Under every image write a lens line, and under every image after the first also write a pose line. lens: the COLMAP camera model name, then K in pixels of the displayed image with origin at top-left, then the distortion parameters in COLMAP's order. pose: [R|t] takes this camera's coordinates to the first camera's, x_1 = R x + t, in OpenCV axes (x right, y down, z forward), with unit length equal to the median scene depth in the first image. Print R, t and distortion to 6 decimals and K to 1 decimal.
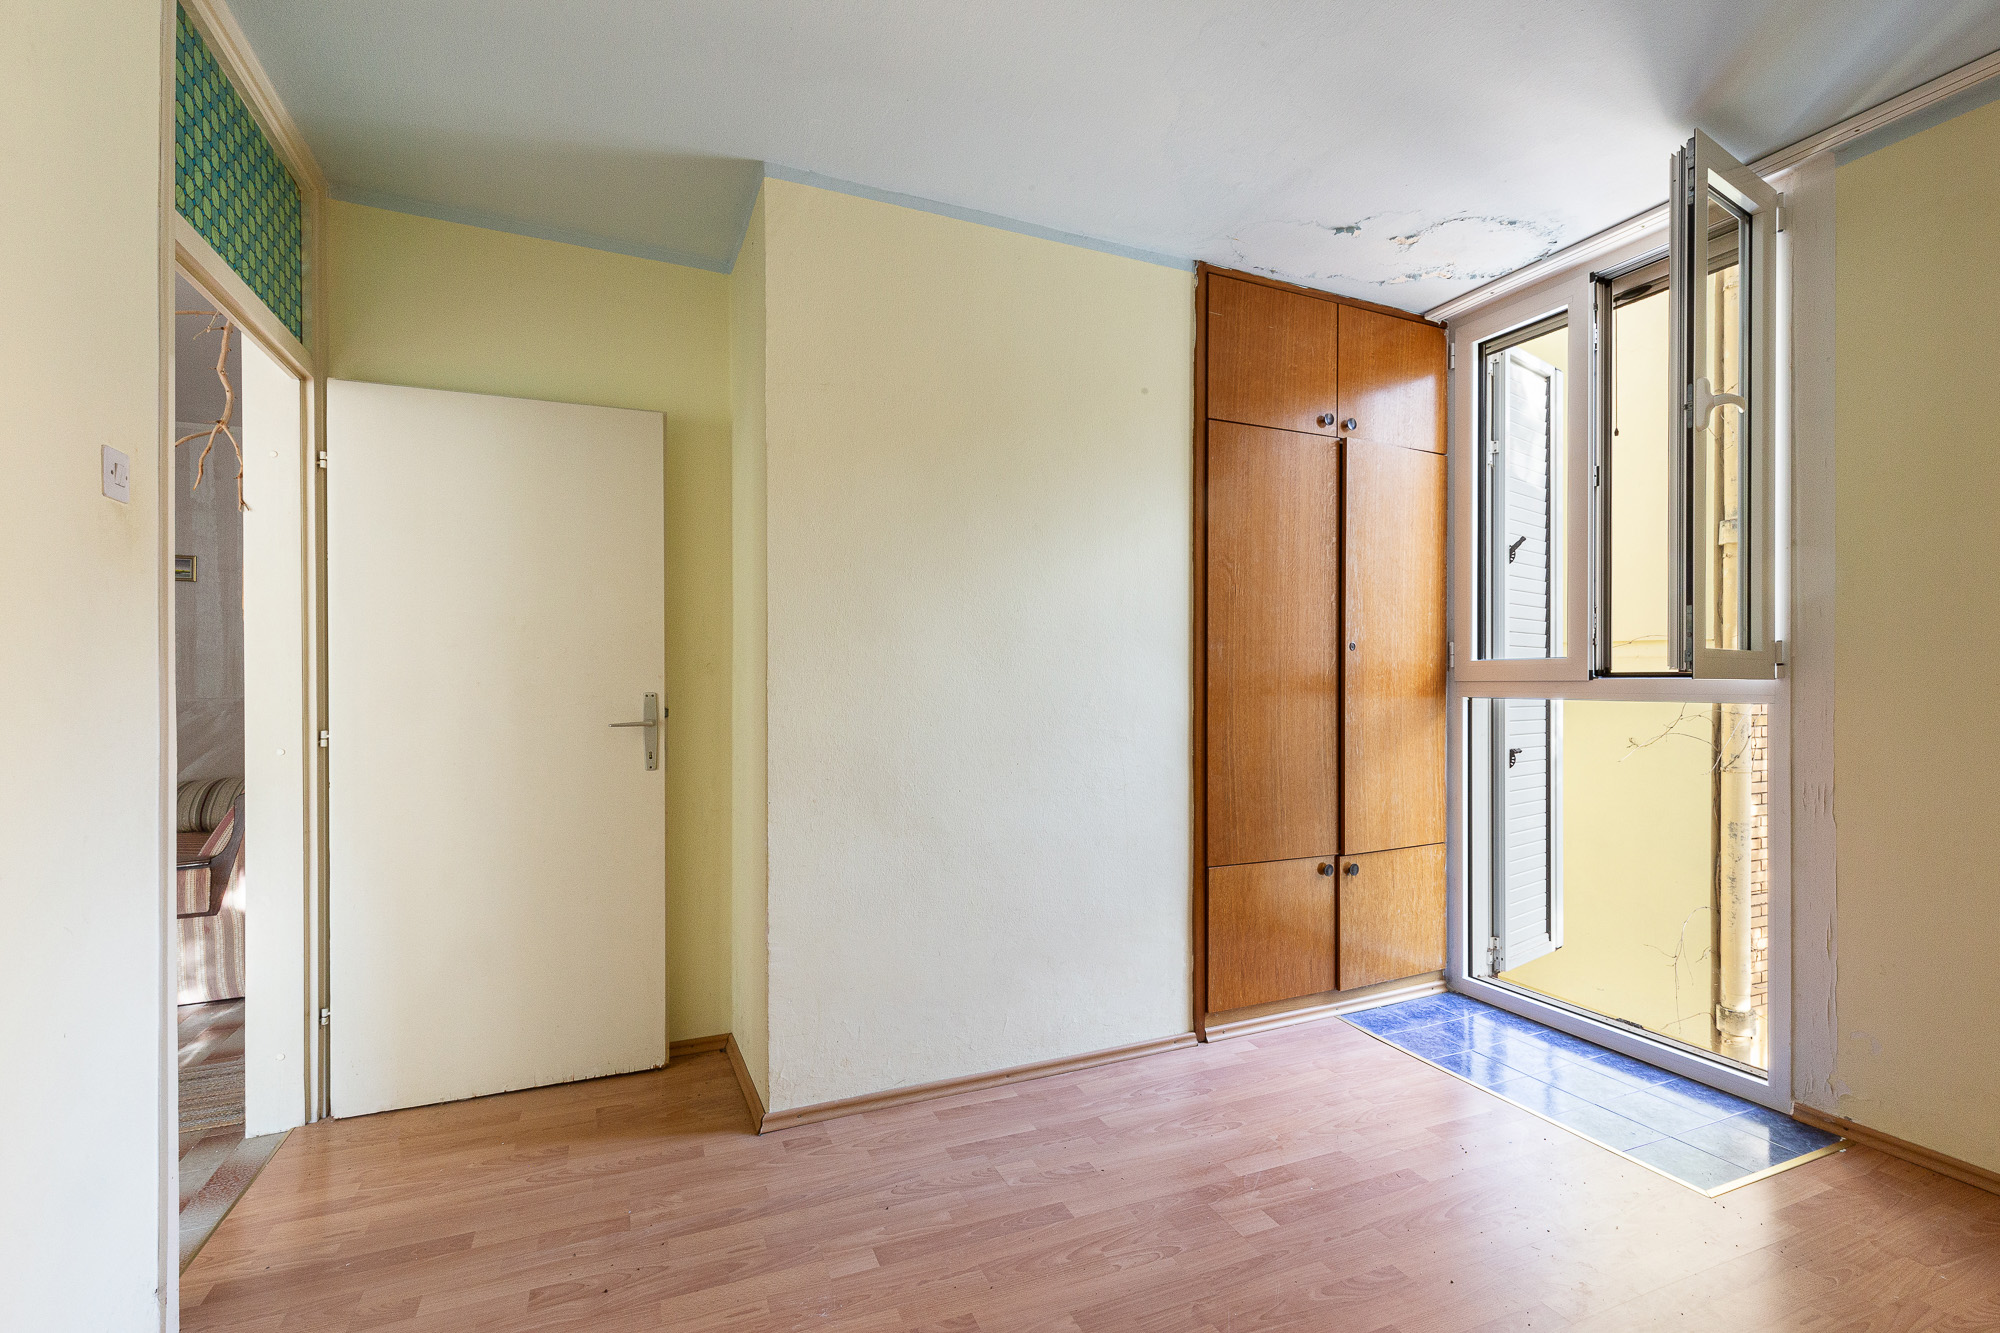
lens RADIAL K [[885.8, 0, 1006.0], [0, 885.8, 674.9], [0, 0, 1]] dist [-0.000286, -0.000426]
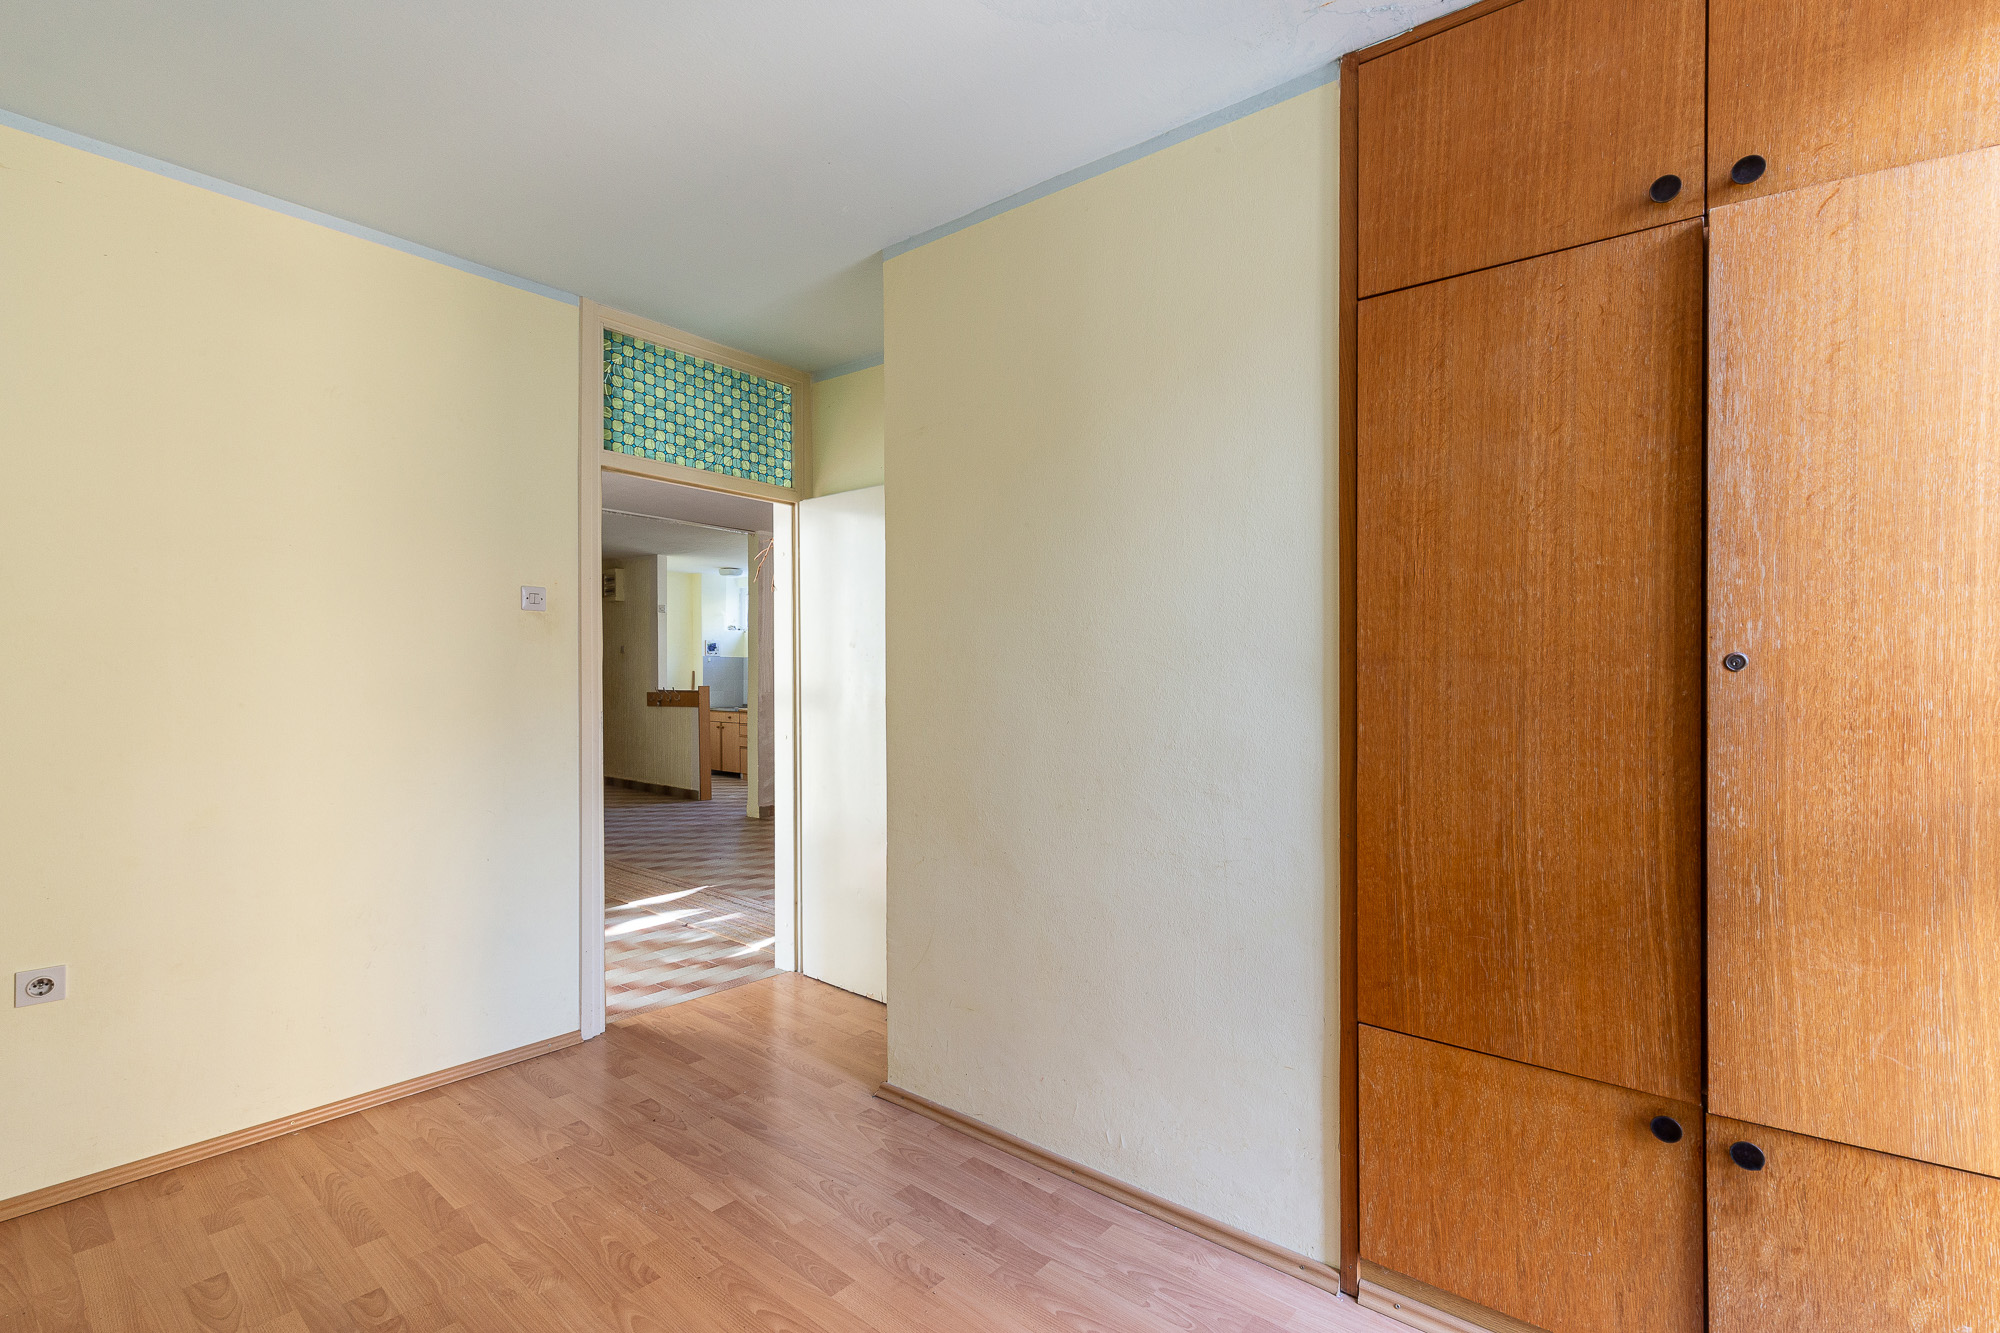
lens RADIAL K [[885.8, 0, 1006.0], [0, 885.8, 674.9], [0, 0, 1]] dist [-0.000286, -0.000426]
pose [[0.470305, 0.005191, -0.882489, 0.700804], [-0.002040, 0.999986, 0.004795, -0.030932], [0.882502, -0.000455, 0.470309, 0.519939]]
